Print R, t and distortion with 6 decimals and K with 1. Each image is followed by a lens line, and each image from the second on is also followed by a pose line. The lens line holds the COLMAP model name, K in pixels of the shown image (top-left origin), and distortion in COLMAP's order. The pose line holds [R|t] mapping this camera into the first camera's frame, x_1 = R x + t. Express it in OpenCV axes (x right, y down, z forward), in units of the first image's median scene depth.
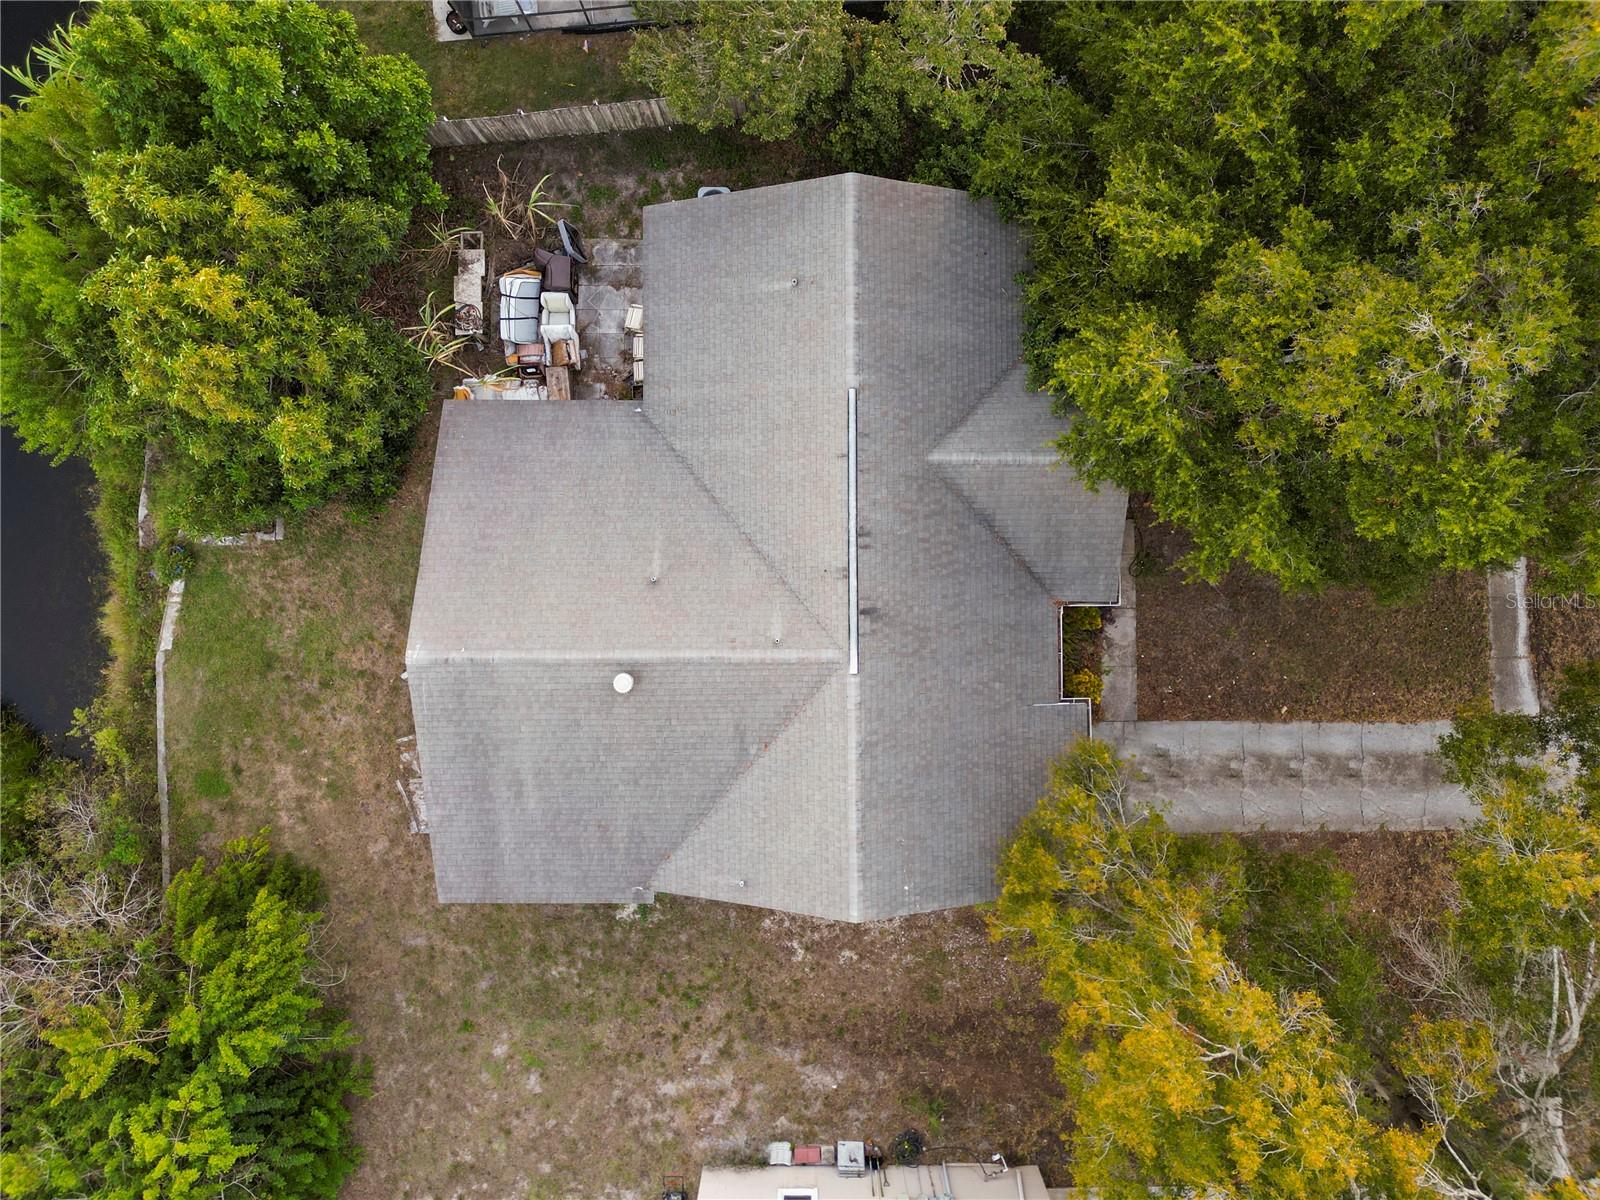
lens RADIAL K [[1178.0, 0, 717.5], [0, 1178.0, 603.0], [0, 0, 1]] dist [0.009299, -0.000195]
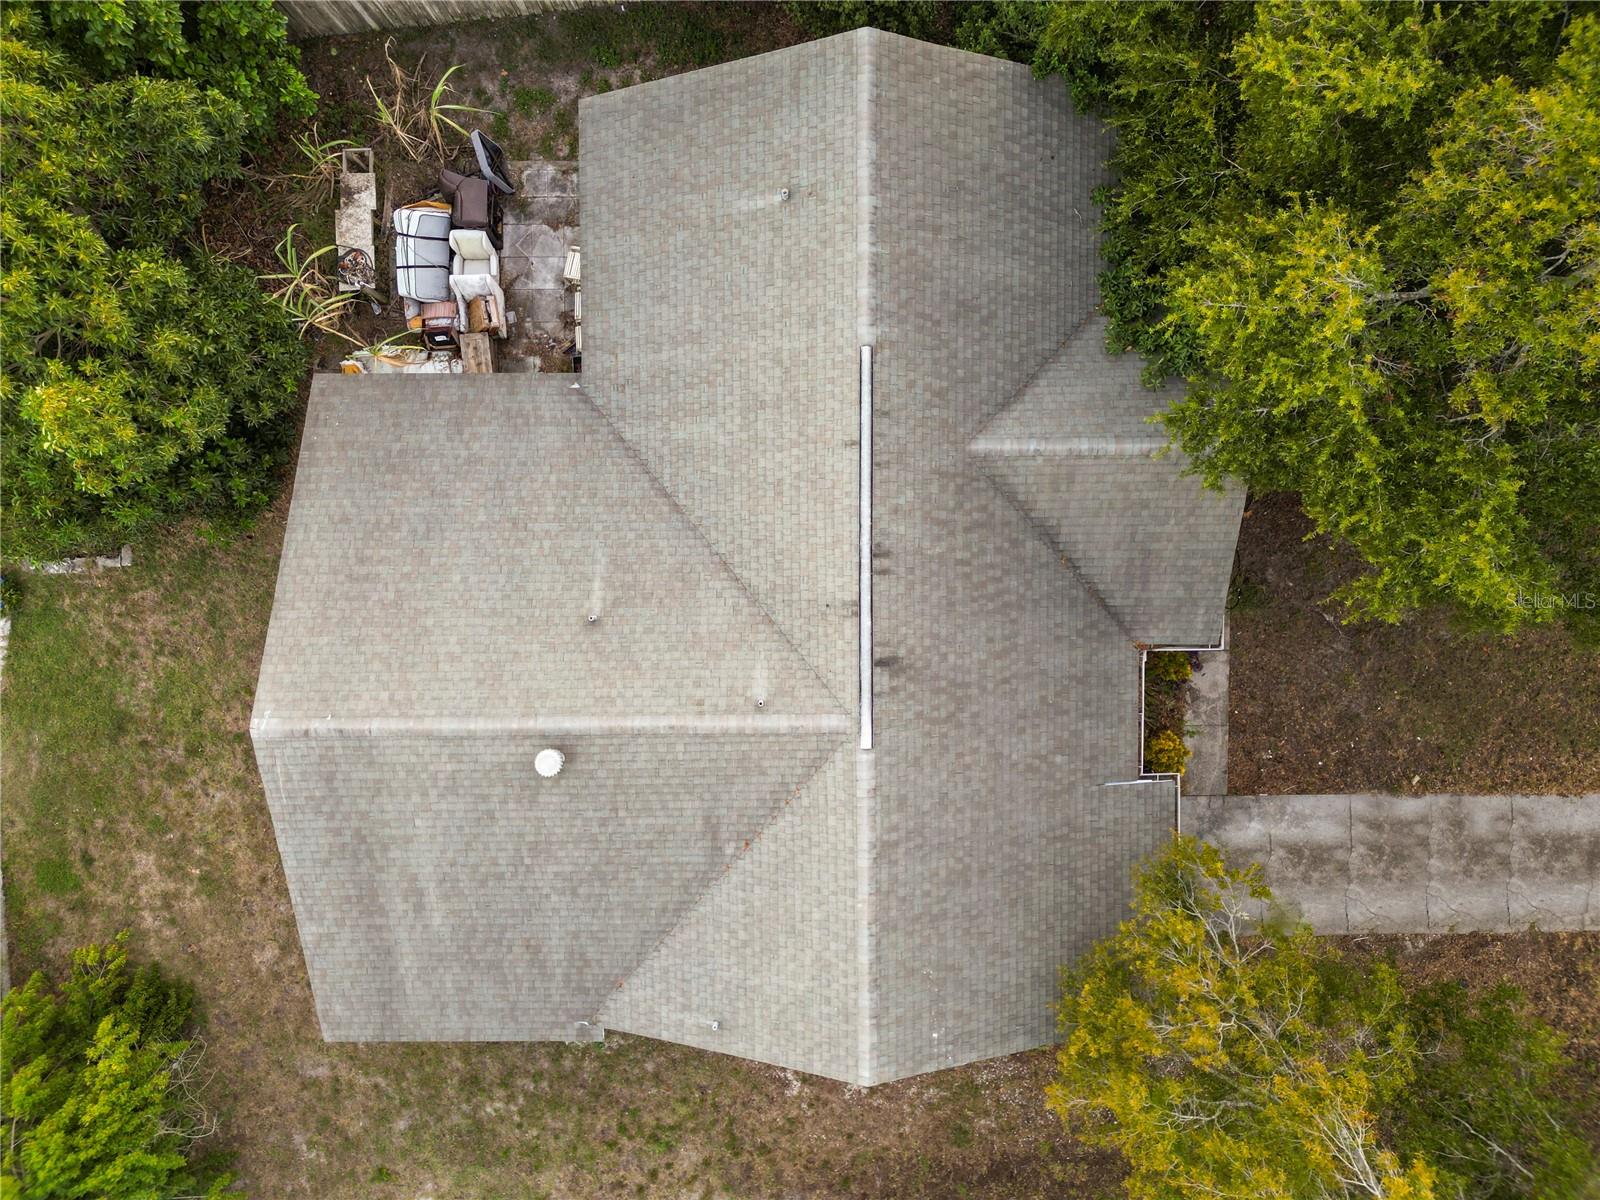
lens RADIAL K [[1193.7, 0, 729.5], [0, 1193.7, 743.7], [0, 0, 1]] dist [0.003168, -0.001602]
pose [[0.999971, -0.005508, 0.005184, 0.024542], [0.004990, 0.995454, 0.095108, -0.011774], [-0.005684, -0.095079, 0.995453, 0.238670]]
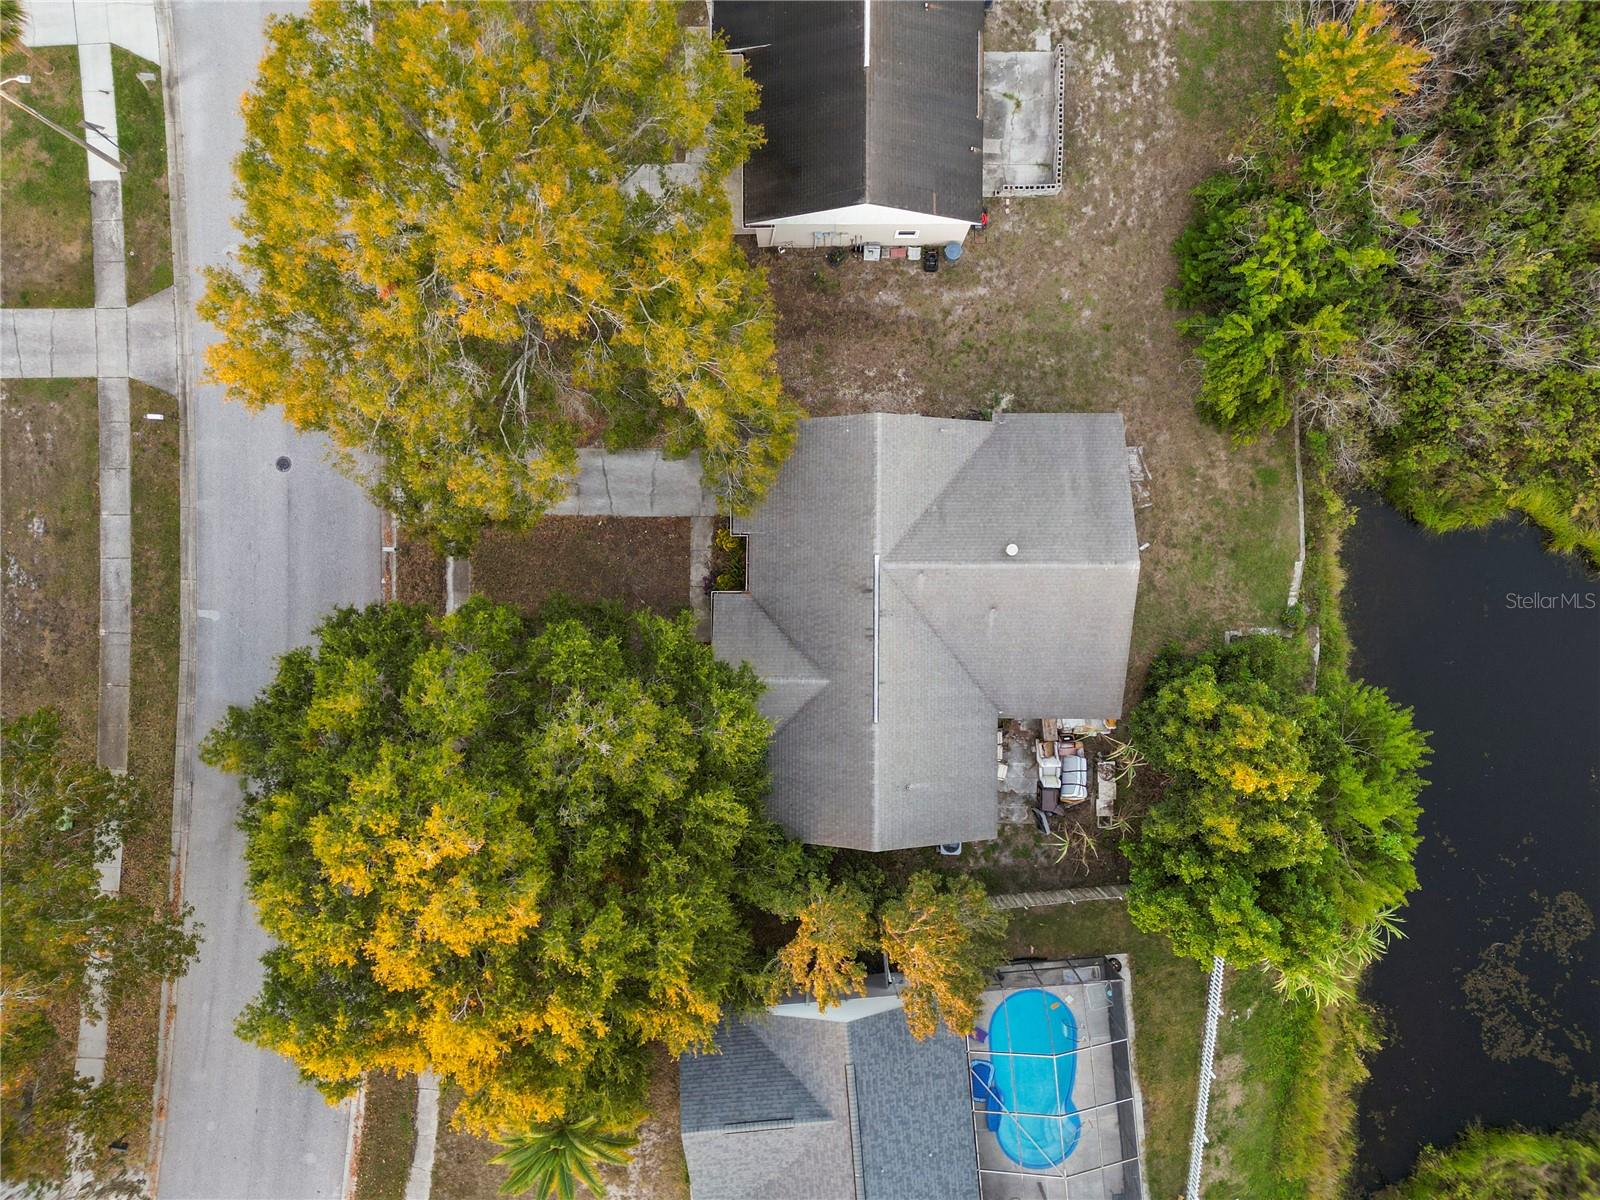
lens RADIAL K [[1014.1, 0, 917.5], [0, 1014.1, 523.1], [0, 0, 1]] dist [0.002985, 0.001195]
pose [[-0.999974, -0.005469, -0.004629, 0.056527], [0.005310, -0.999415, 0.033777, 0.049844], [-0.004811, 0.033752, 0.999419, -0.414570]]
